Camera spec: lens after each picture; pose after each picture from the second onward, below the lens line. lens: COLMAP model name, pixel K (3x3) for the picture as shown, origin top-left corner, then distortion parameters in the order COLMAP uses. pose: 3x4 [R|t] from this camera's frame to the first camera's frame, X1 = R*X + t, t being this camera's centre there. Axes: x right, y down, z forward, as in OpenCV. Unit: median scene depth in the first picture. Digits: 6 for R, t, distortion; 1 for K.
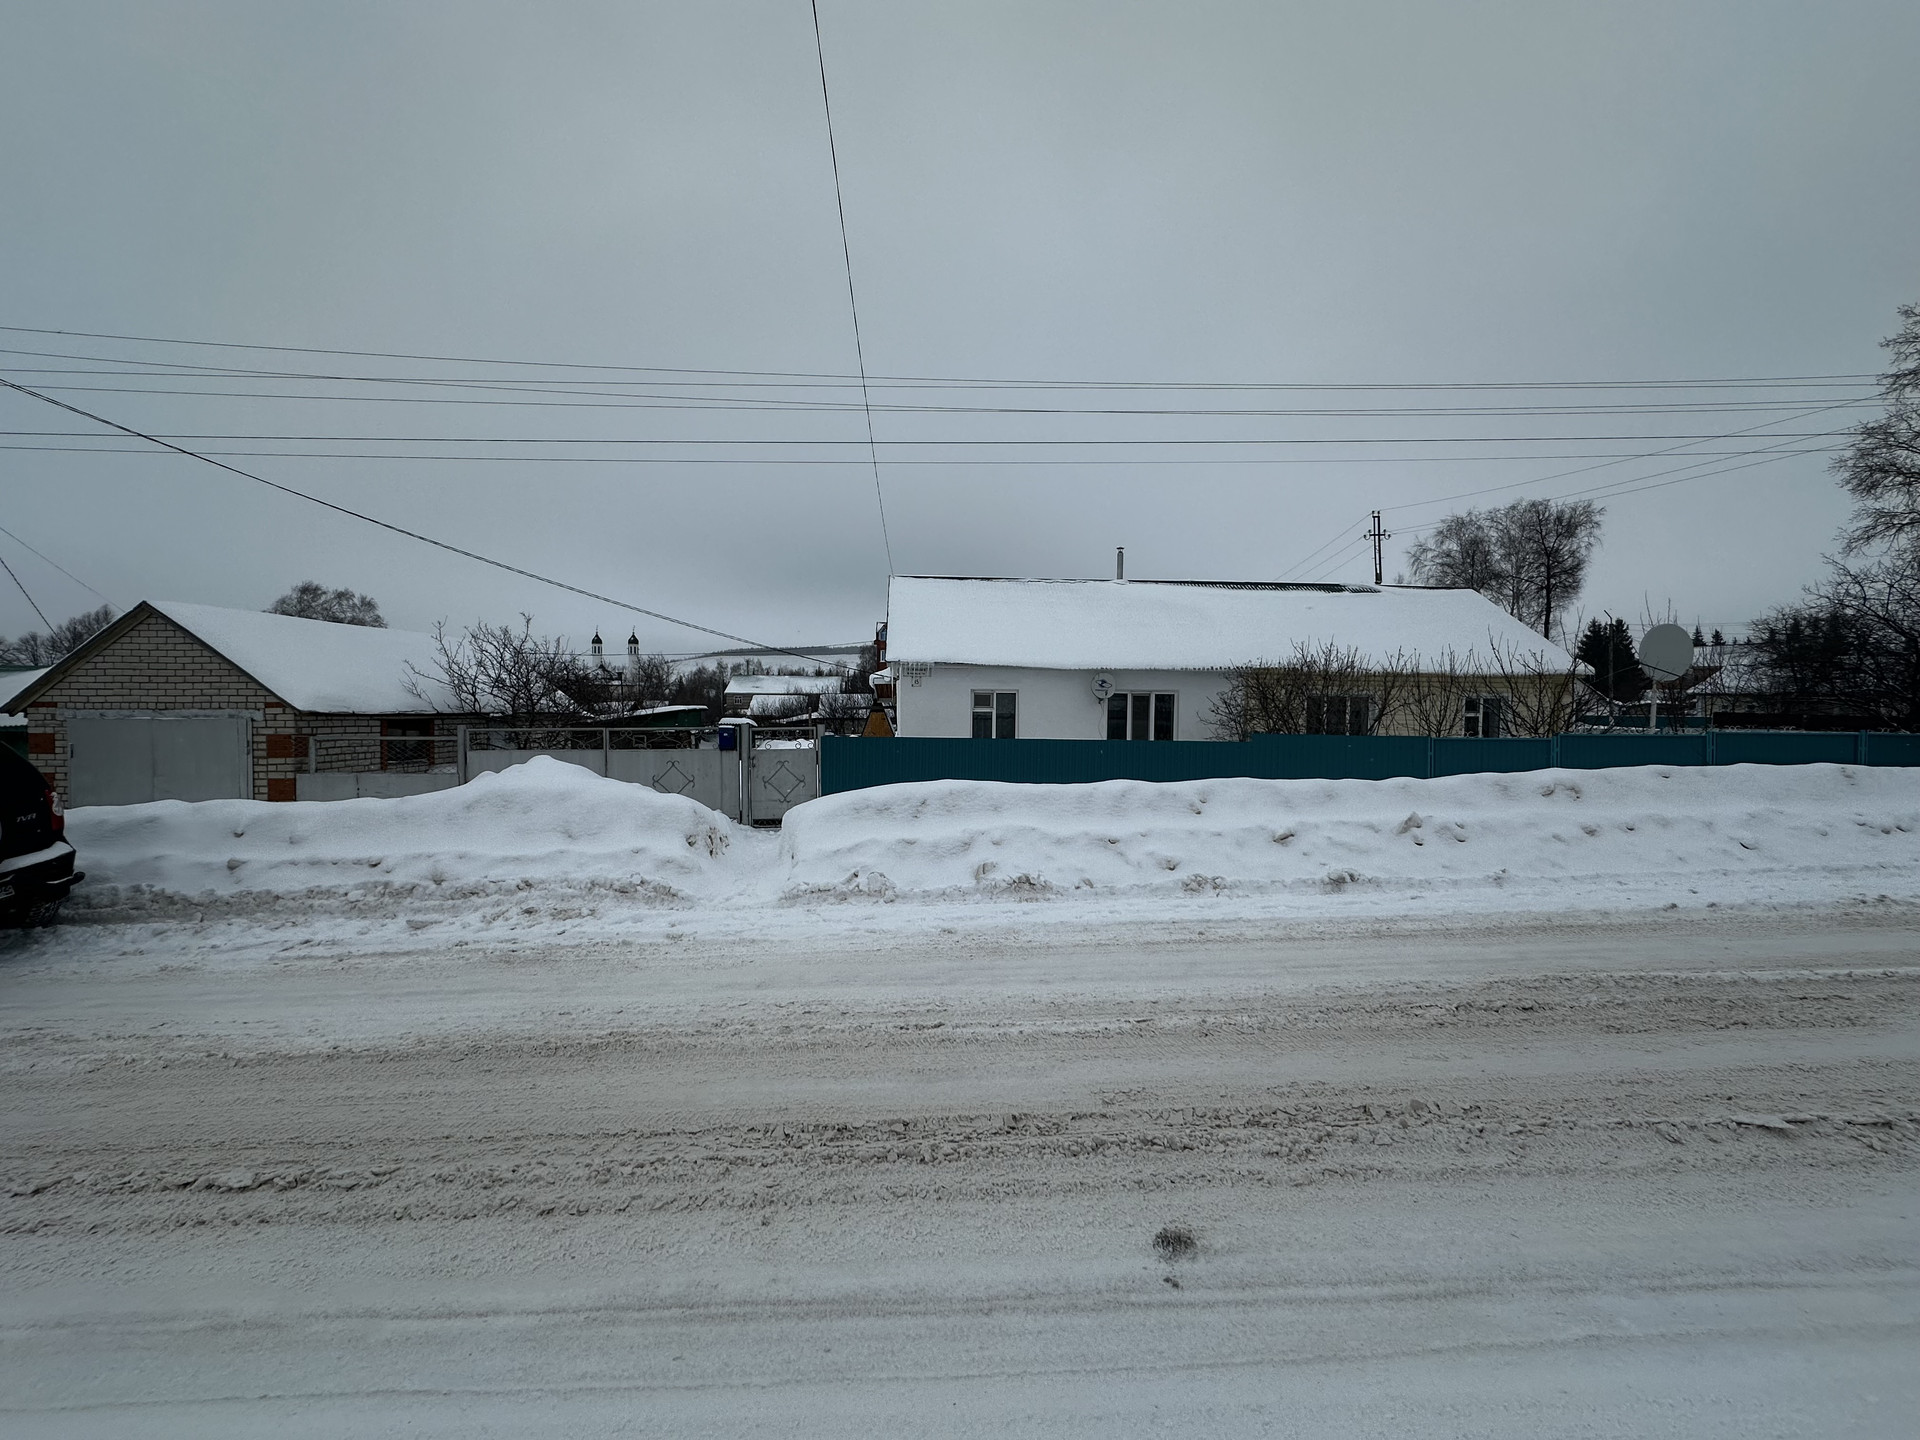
lens RADIAL K [[763.3, 0, 957.2], [0, 763.3, 718.6], [0, 0, 1]] dist [-0.003851, 0.000470]
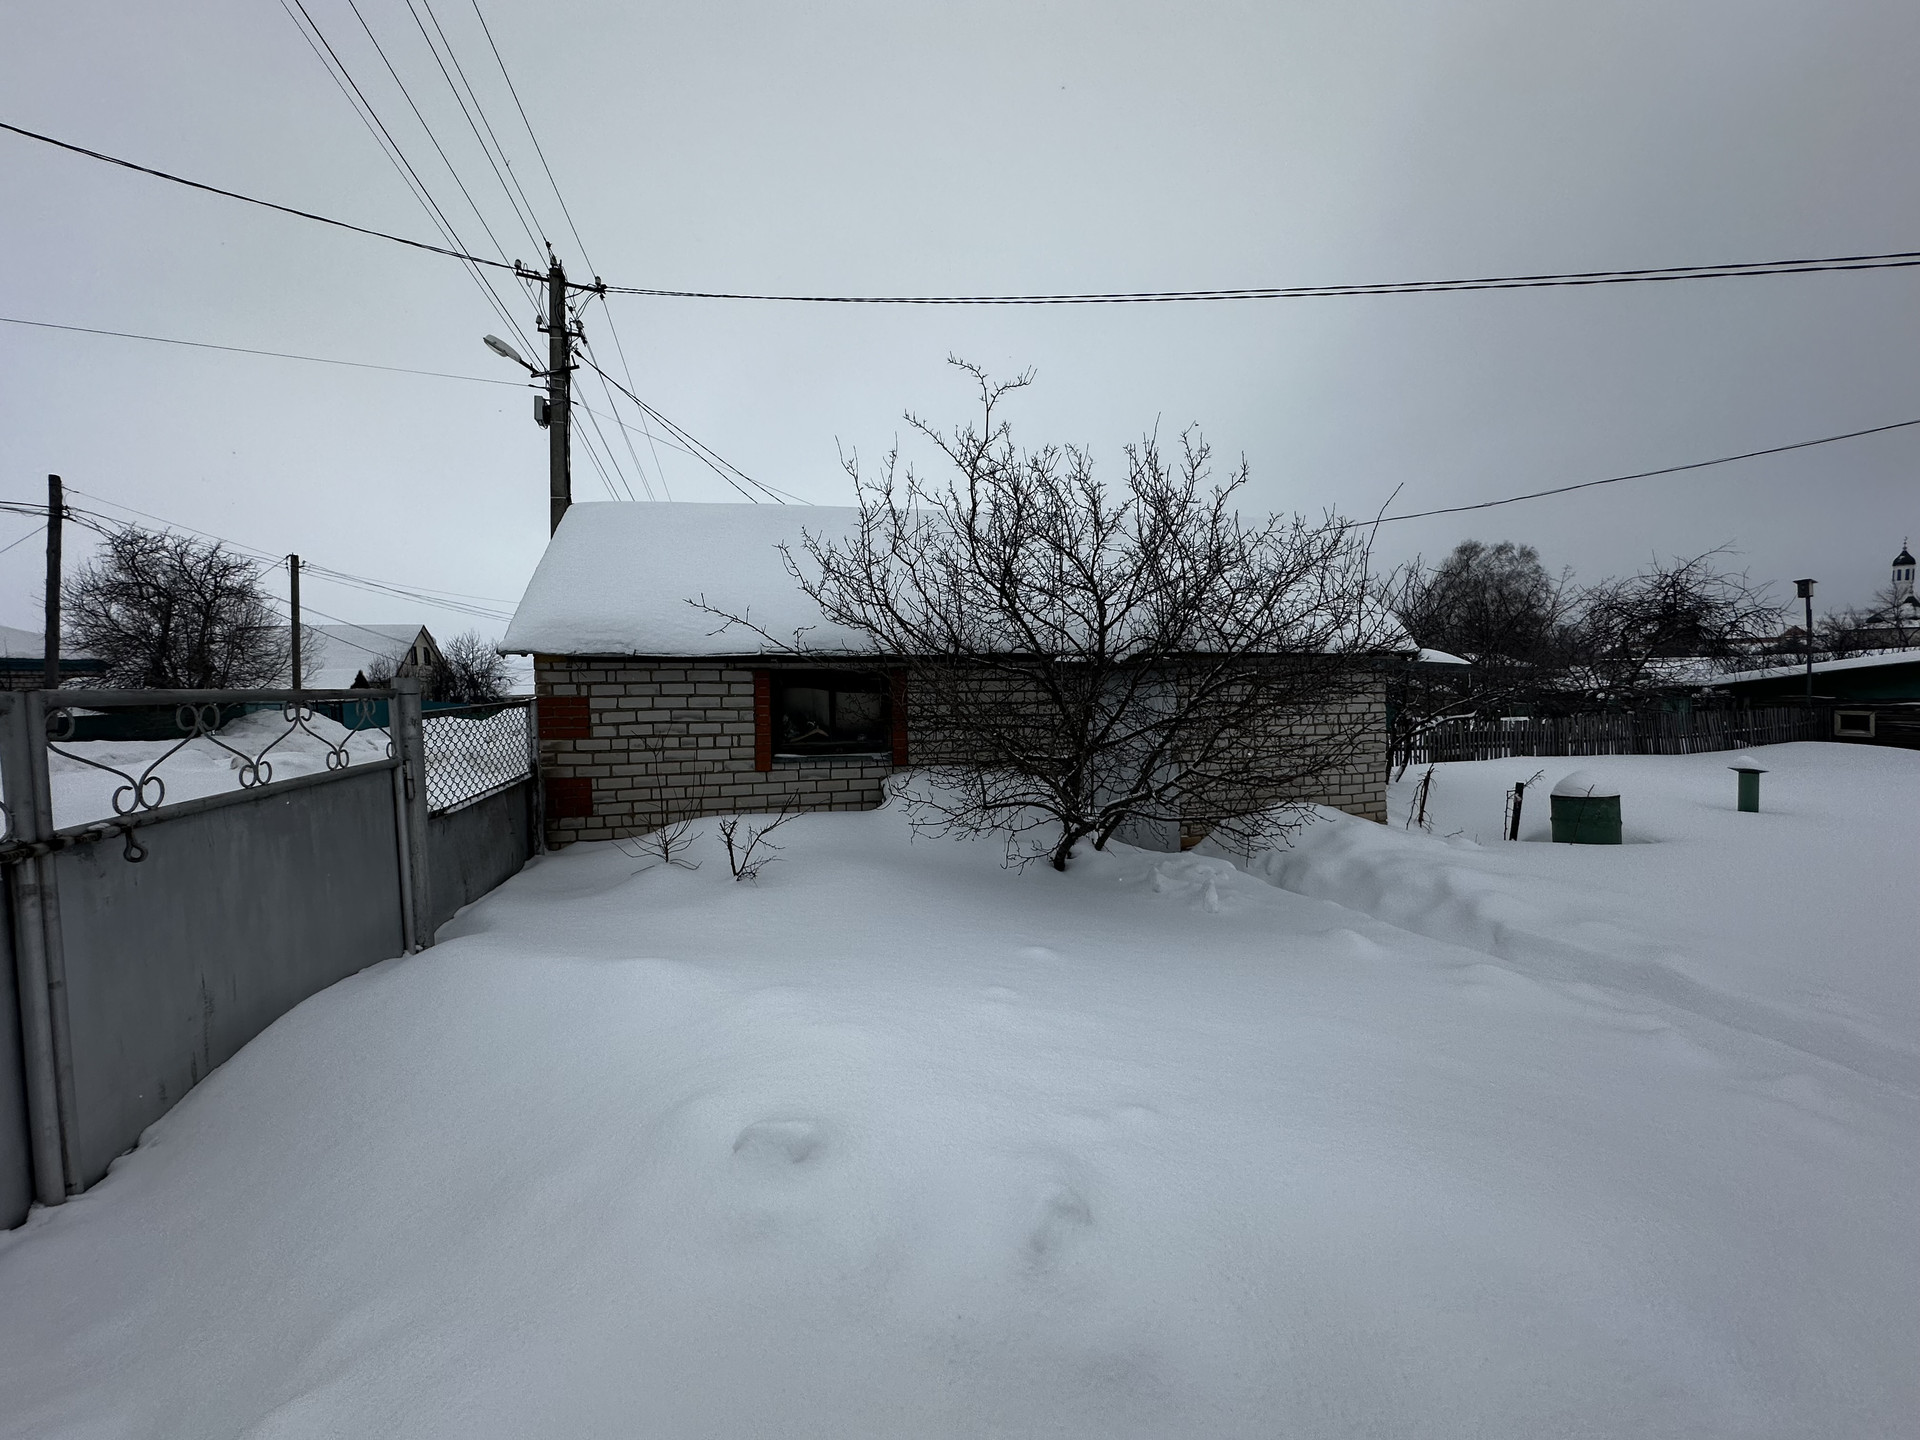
lens RADIAL K [[763.3, 0, 957.2], [0, 763.3, 718.6], [0, 0, 1]] dist [-0.003851, 0.000470]
pose [[0.224476, 0.047427, -0.973325, -0.281339], [0.000253, 0.998812, 0.048727, 0.010253], [0.974480, -0.011185, 0.224197, 1.165234]]
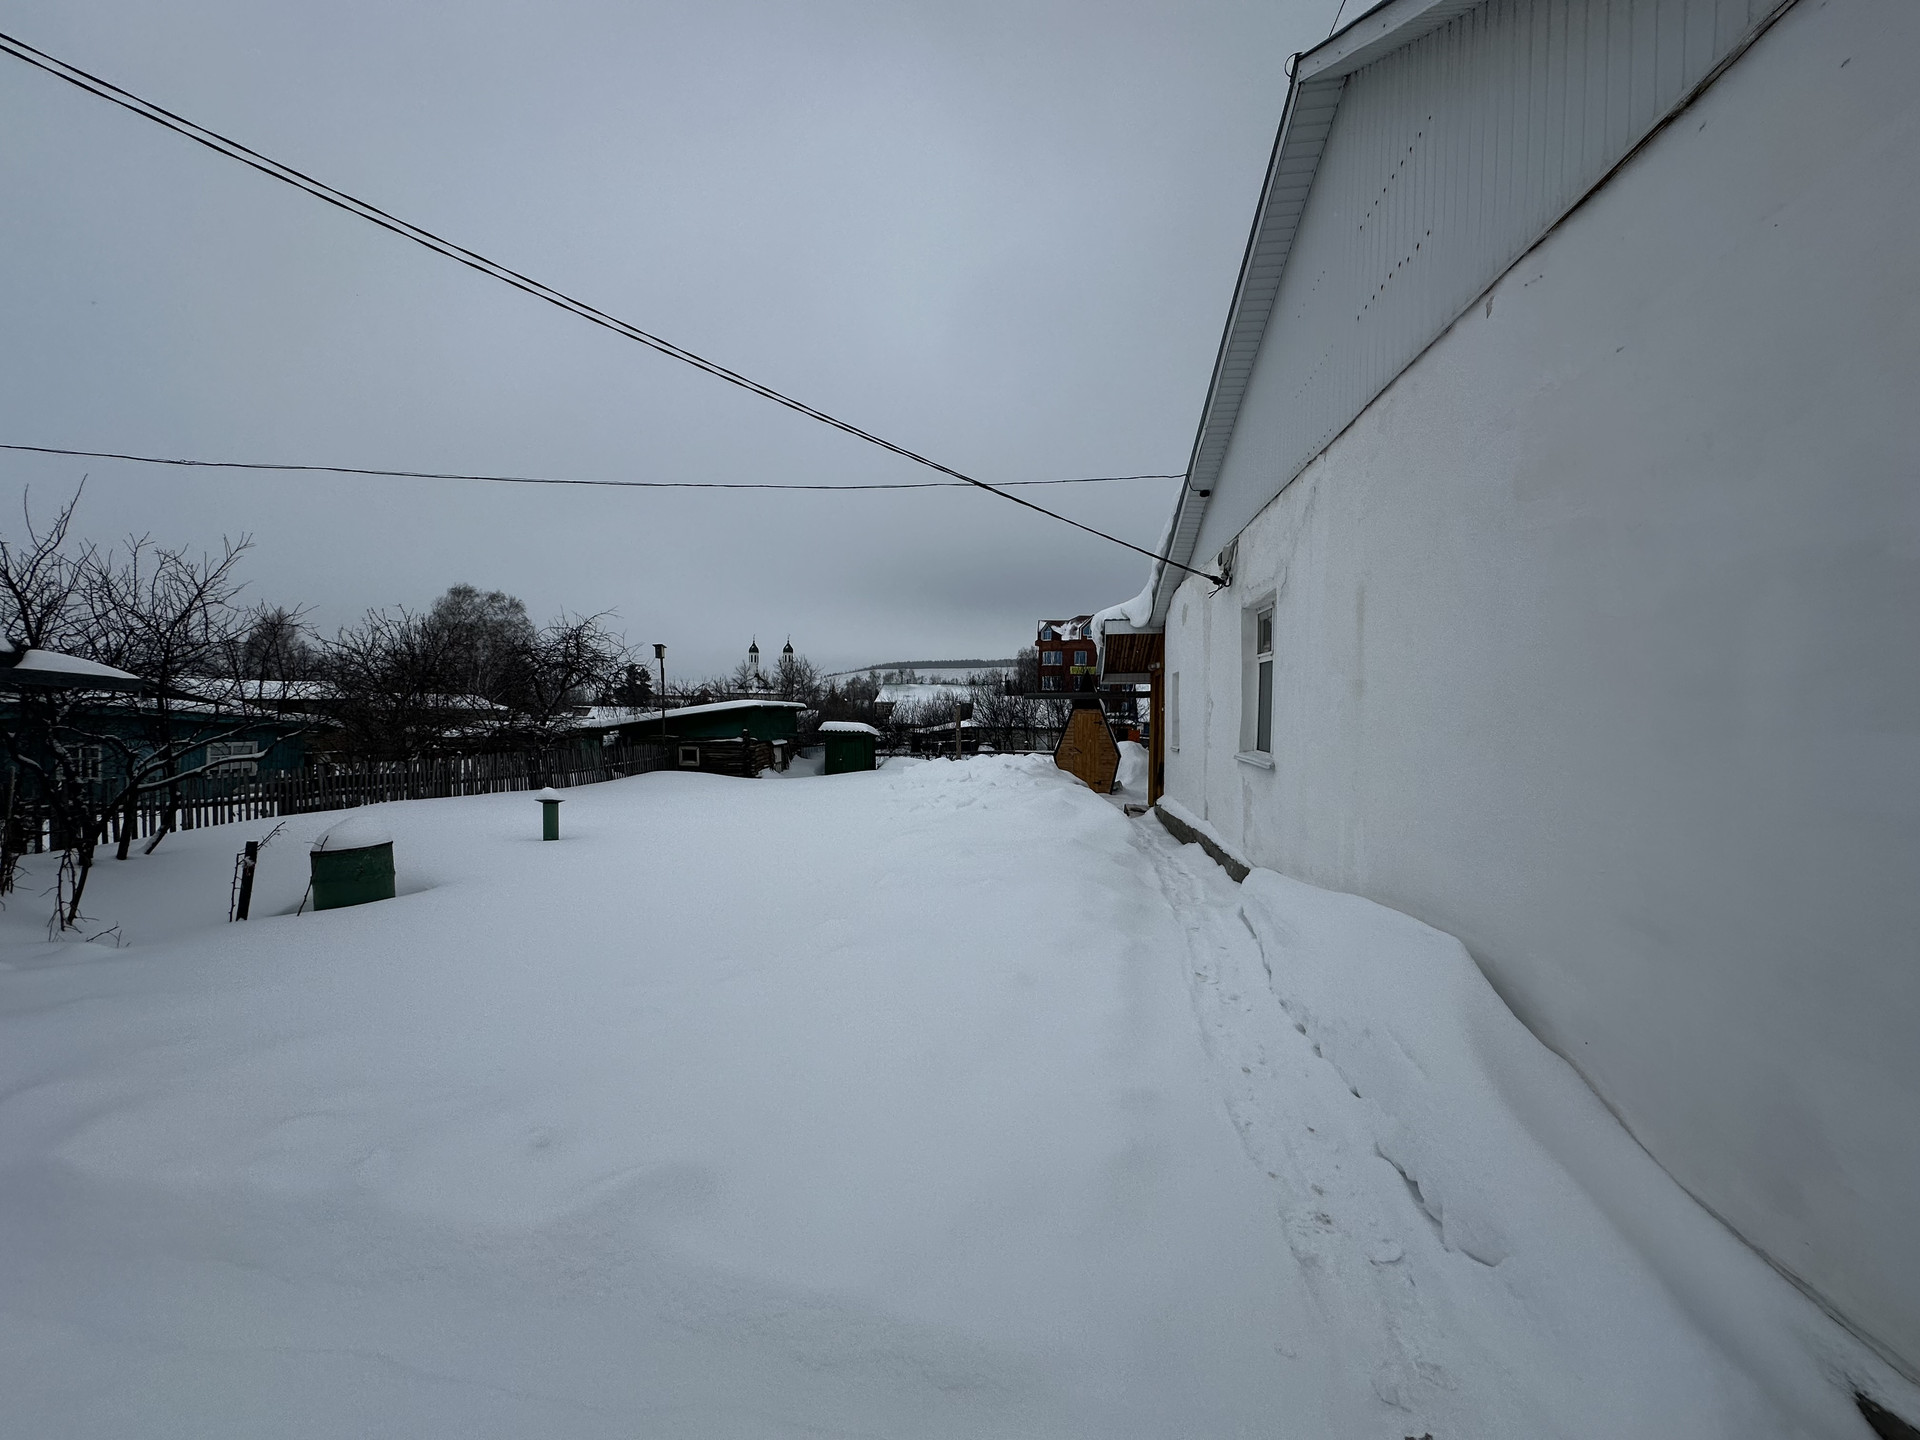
lens RADIAL K [[763.3, 0, 957.2], [0, 763.3, 718.6], [0, 0, 1]] dist [-0.003851, 0.000470]
pose [[0.980185, 0.009654, -0.197851, -0.253675], [-0.013215, 0.999773, -0.016684, 0.020572], [0.197645, 0.018968, 0.980090, 1.427501]]
